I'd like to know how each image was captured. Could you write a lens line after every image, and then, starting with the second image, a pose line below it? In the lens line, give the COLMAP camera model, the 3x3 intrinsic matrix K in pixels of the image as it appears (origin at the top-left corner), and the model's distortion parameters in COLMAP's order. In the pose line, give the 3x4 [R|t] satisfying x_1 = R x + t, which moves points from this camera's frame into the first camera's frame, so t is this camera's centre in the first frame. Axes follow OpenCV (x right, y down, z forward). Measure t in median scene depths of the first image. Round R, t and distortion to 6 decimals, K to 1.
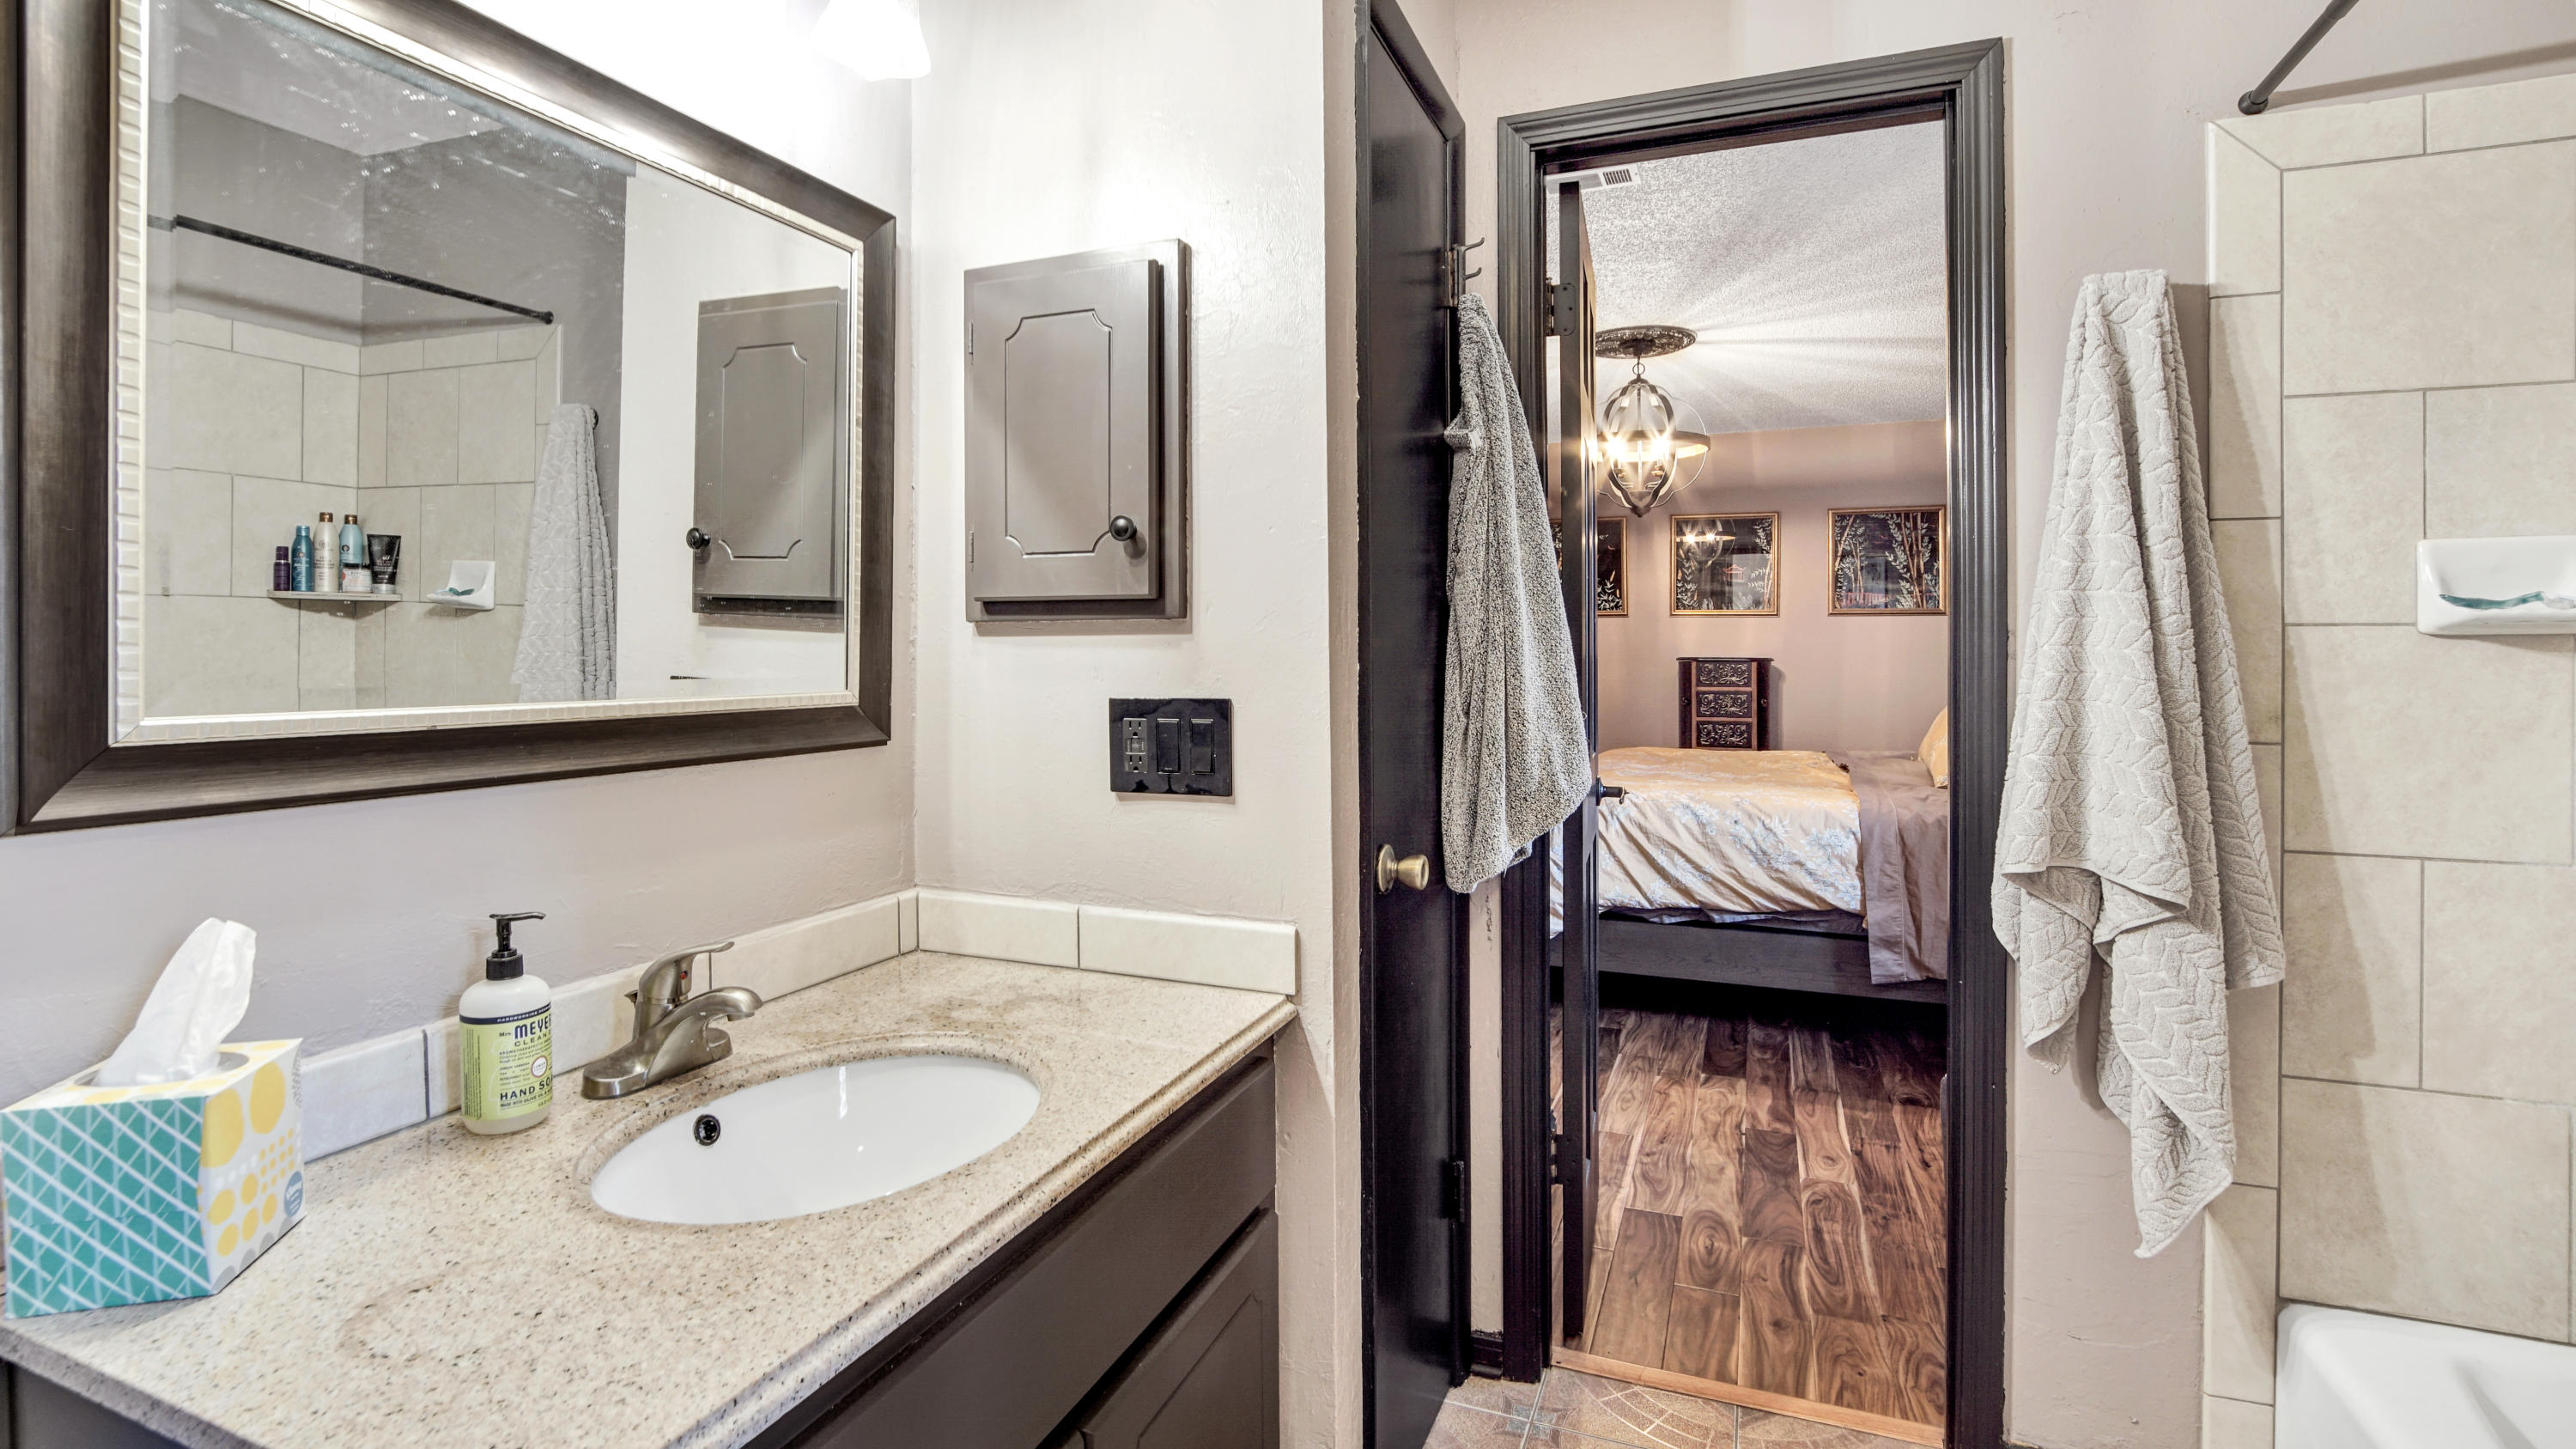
lens RADIAL K [[1180.6, 0, 1274.5], [0, 1180.6, 750.2], [0, 0, 1]] dist [-0.031701, 0.007518]
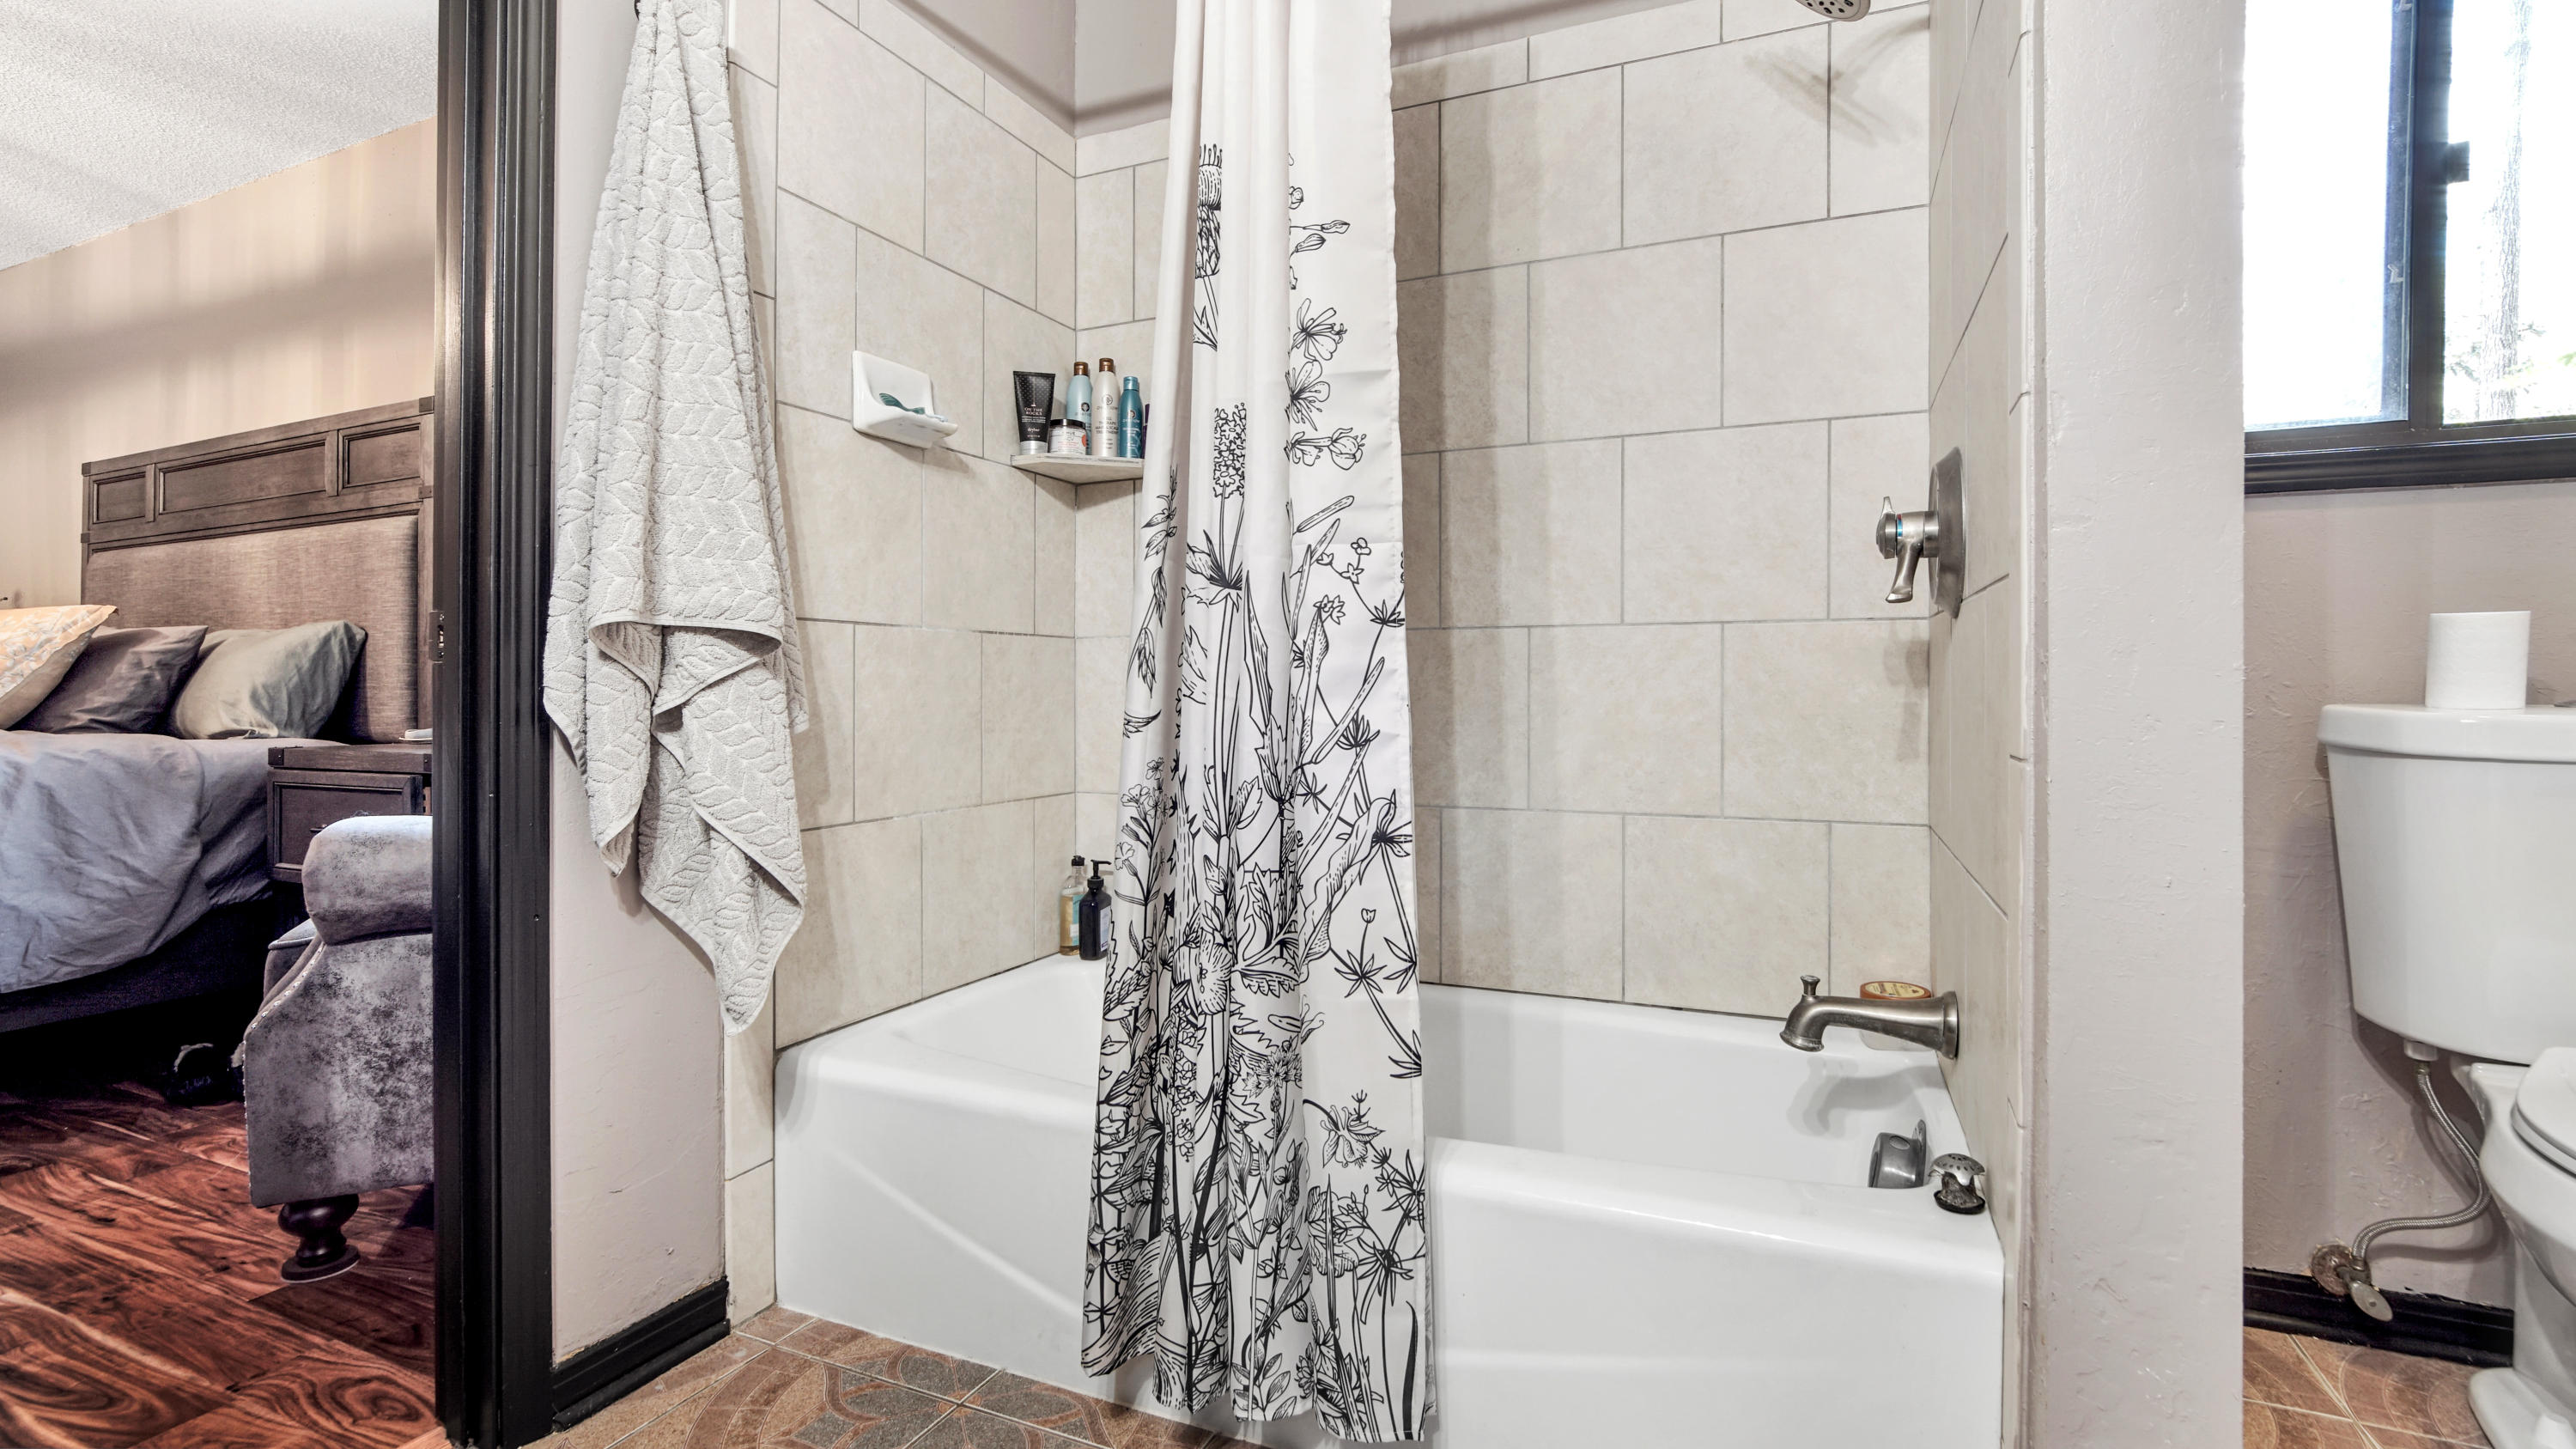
lens RADIAL K [[1165.8, 0, 1288.0], [0, 1165.8, 724.5], [0, 0, 1]] dist [-0.037069, 0.006197]
pose [[0.007810, -0.010430, 0.999915, -0.187662], [0.077575, 0.996938, 0.009793, 0.203818], [-0.996956, 0.077492, 0.008595, 0.503269]]
